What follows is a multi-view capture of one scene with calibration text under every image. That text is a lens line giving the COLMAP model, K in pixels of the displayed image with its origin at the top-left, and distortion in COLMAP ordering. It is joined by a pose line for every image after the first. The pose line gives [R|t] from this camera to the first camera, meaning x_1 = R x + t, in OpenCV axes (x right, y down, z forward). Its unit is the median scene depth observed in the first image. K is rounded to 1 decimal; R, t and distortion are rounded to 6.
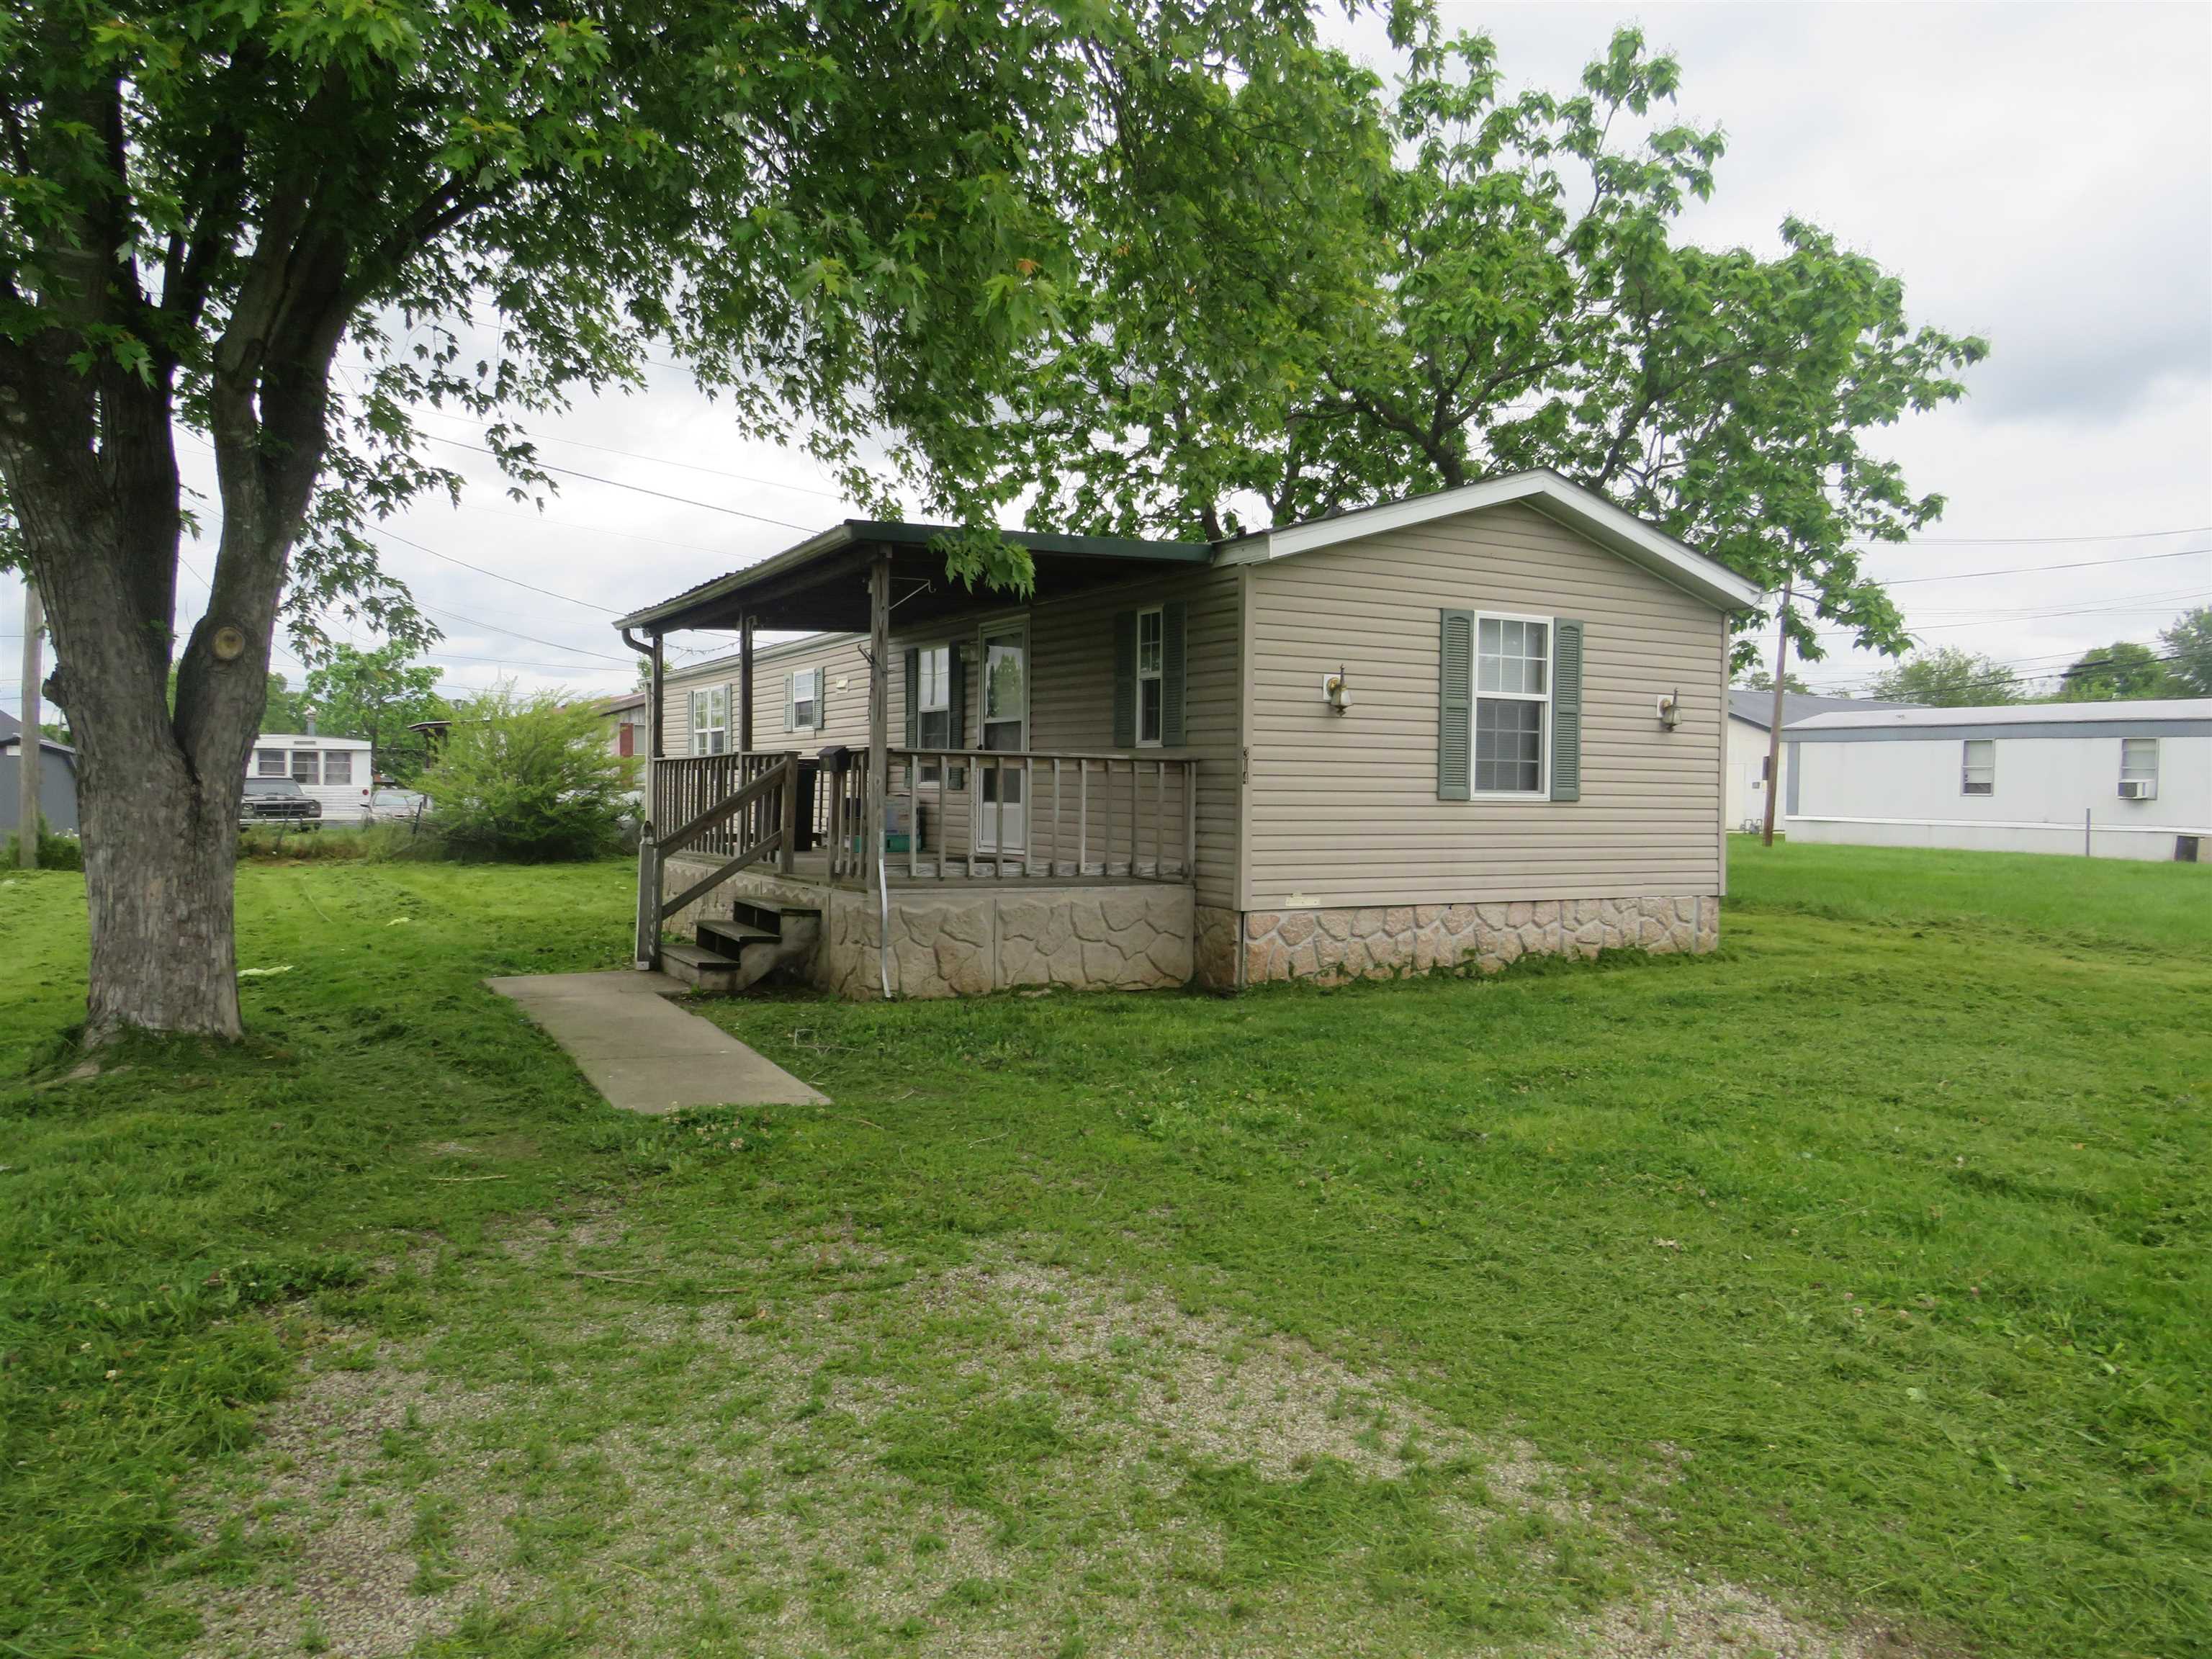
lens RADIAL K [[1529.4, 0, 1106.0], [0, 1529.4, 829.5], [0, 0, 1]] dist [-0.001129, -0.000357]
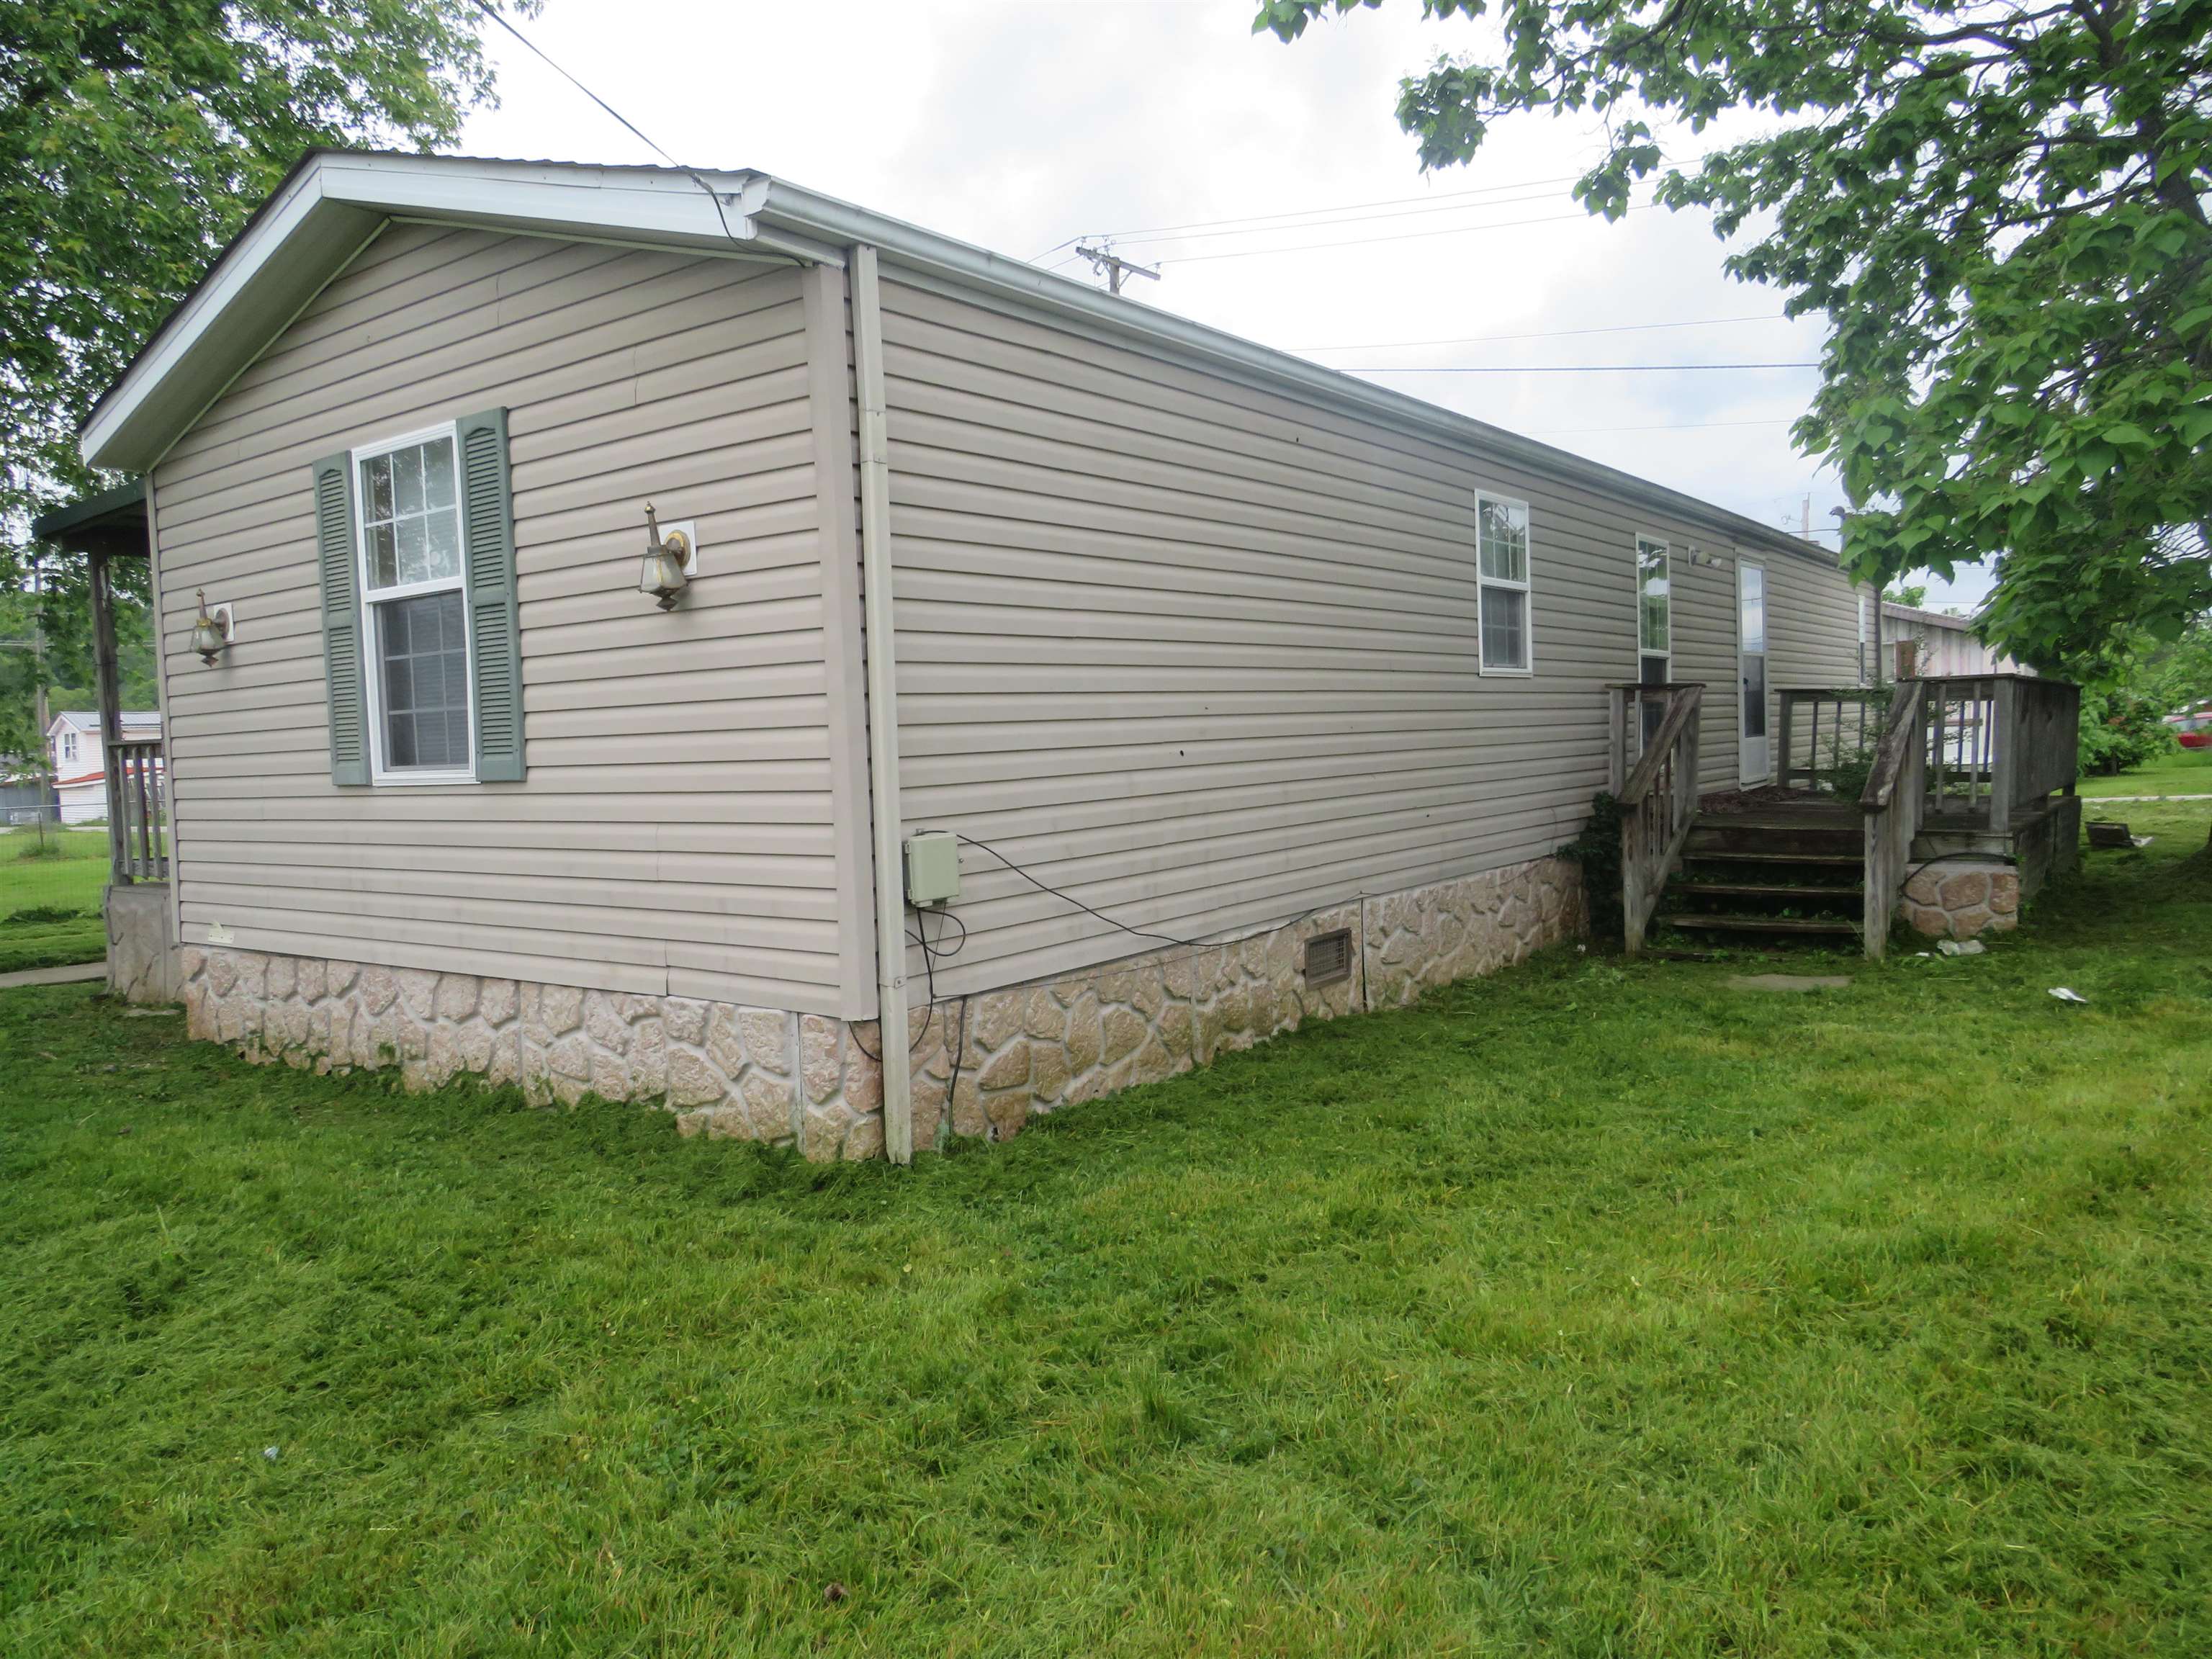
lens RADIAL K [[1529.4, 0, 1106.0], [0, 1529.4, 829.5], [0, 0, 1]] dist [-0.001129, -0.000357]
pose [[0.431996, 0.017069, -0.901714, 0.841202], [0.011699, 0.999631, 0.024527, -0.013296], [0.901800, -0.021145, 0.431637, 0.970054]]
